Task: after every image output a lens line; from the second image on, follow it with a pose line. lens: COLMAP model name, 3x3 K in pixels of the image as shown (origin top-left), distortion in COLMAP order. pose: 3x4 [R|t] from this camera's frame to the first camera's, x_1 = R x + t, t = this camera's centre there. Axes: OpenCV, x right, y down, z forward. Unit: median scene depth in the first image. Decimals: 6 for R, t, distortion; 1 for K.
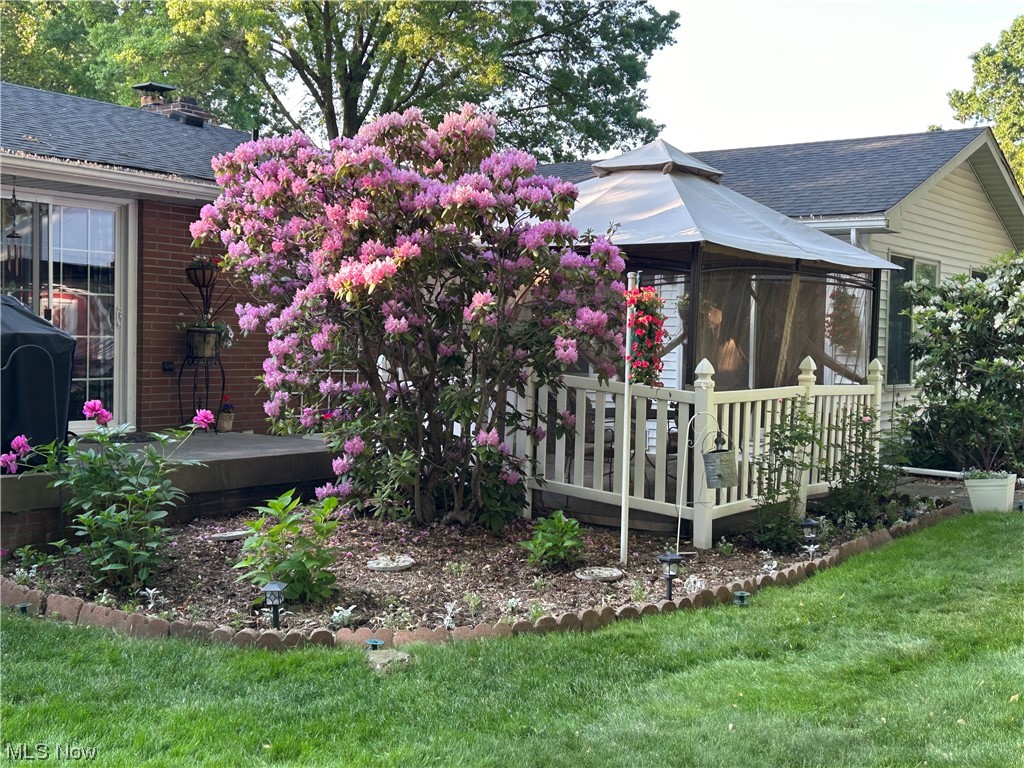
lens RADIAL K [[1257.5, 0, 509.7], [0, 1257.5, 383.2], [0, 0, 1]] dist [0.030654, 0.000000]
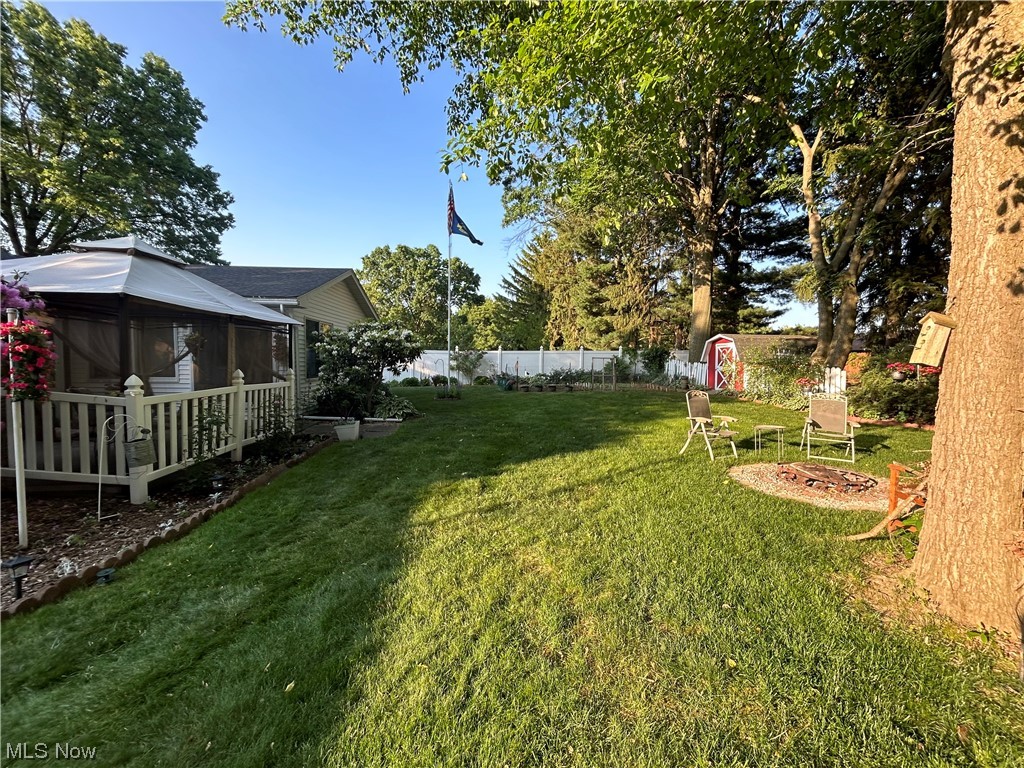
lens RADIAL K [[433.9, 0, 510.1], [0, 433.9, 386.0], [0, 0, 1]] dist [-0.002627, -0.000090]
pose [[0.782566, -0.043908, 0.621018, 0.121392], [0.021499, 0.998821, 0.043528, -0.012649], [-0.622197, -0.020712, 0.782587, 0.217147]]
